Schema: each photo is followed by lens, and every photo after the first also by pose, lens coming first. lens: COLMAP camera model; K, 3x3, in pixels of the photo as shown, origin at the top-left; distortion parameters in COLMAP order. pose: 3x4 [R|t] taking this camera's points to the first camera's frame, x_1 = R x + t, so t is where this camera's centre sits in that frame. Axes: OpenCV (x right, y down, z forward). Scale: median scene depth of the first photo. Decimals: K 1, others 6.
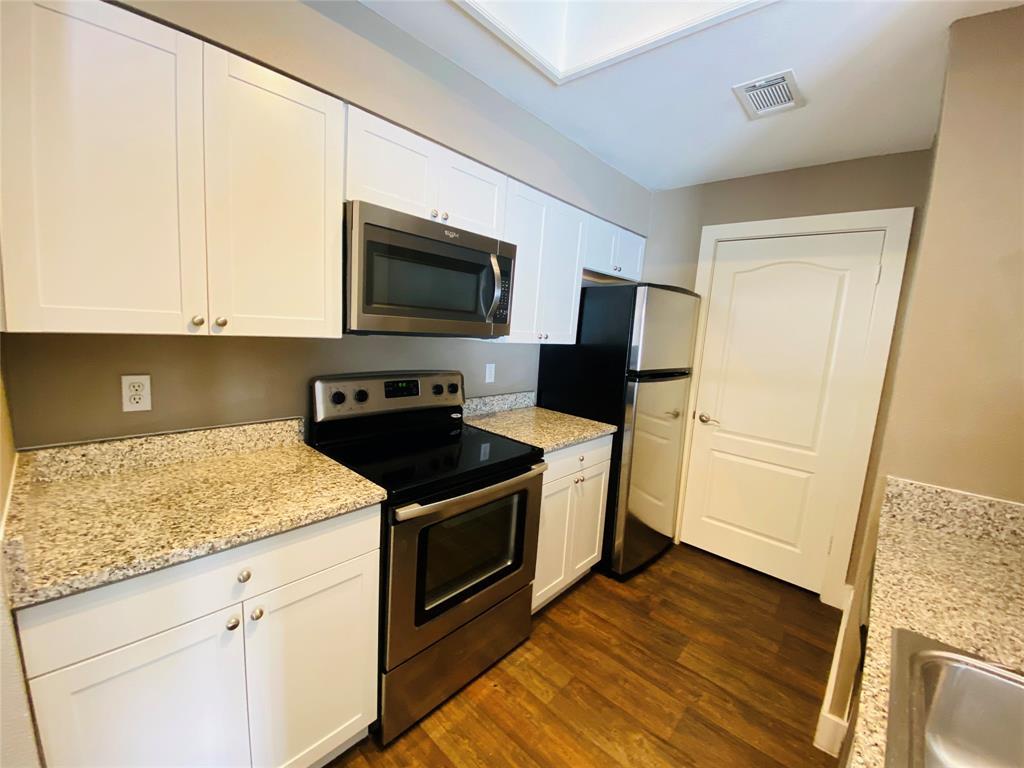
lens RADIAL K [[418.8, 0, 507.6], [0, 418.8, 380.9], [0, 0, 1]] dist [0.003301, -0.000078]
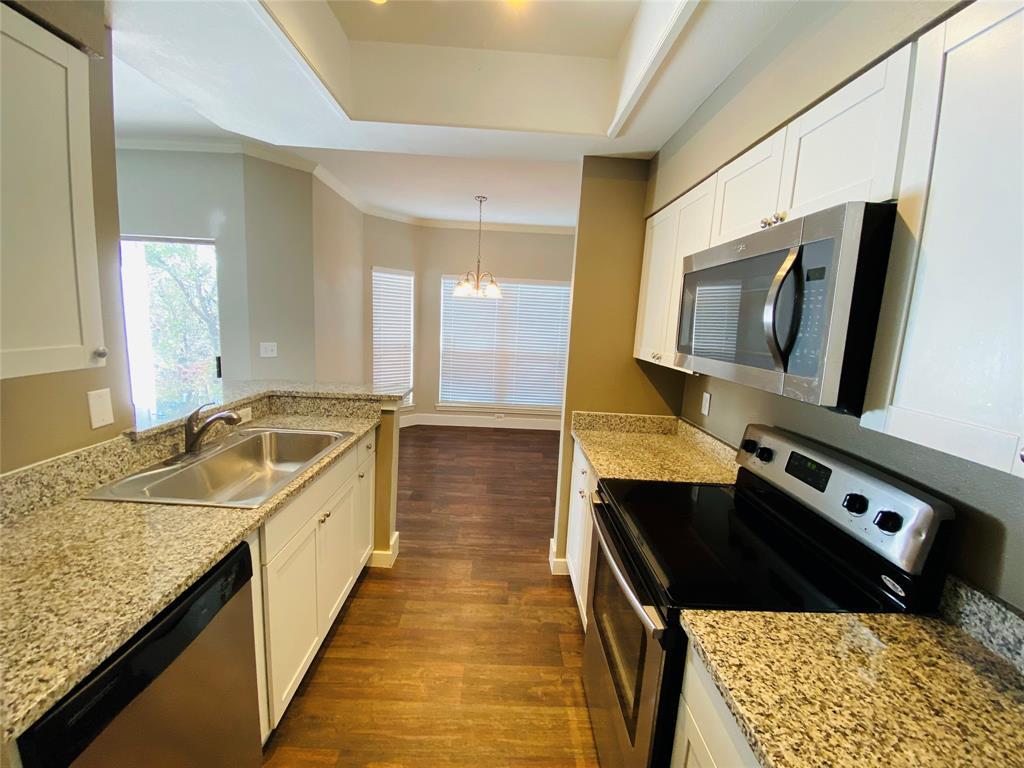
lens RADIAL K [[418.8, 0, 515.6], [0, 418.8, 386.4], [0, 0, 1]] dist [0.003301, -0.000078]
pose [[-0.703112, 0.017783, -0.710857, 0.669562], [-0.195094, 0.956501, 0.216897, -0.199012], [0.683792, 0.291187, -0.669058, 1.302471]]
